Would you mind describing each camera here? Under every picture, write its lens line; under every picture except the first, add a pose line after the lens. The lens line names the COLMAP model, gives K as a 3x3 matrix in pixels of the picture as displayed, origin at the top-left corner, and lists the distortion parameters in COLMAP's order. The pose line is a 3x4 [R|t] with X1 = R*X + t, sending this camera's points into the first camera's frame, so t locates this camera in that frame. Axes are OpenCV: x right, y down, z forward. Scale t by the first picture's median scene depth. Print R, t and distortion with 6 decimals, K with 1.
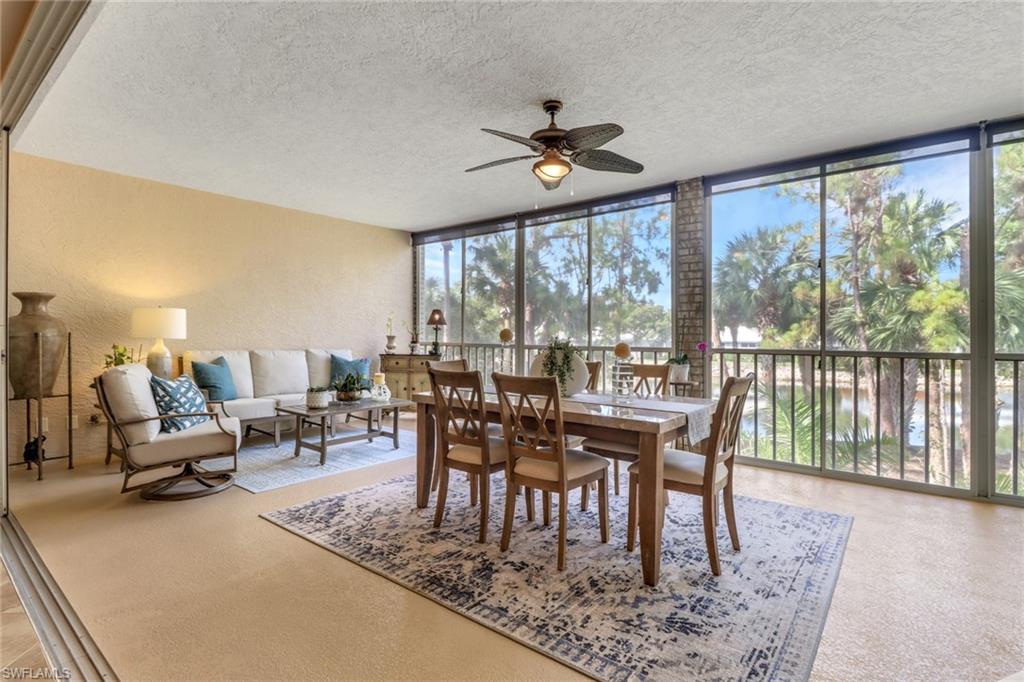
lens RADIAL K [[492.1, 0, 510.0], [0, 492.1, 332.2], [0, 0, 1]] dist [0.000976, -0.000550]
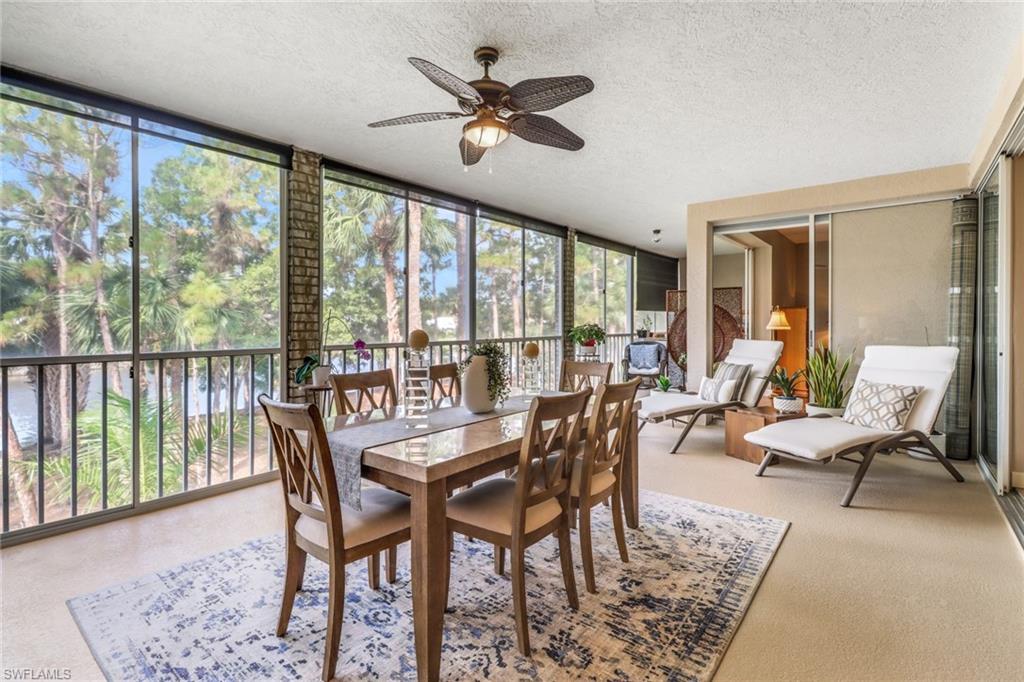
lens RADIAL K [[463.8, 0, 525.4], [0, 463.8, 324.5], [0, 0, 1]] dist [0.001992, -0.007320]
pose [[0.006076, -0.004236, 0.999973, -0.834437], [-0.004733, 0.999980, 0.004265, -0.023183], [-0.999970, -0.004759, 0.006056, 1.144035]]
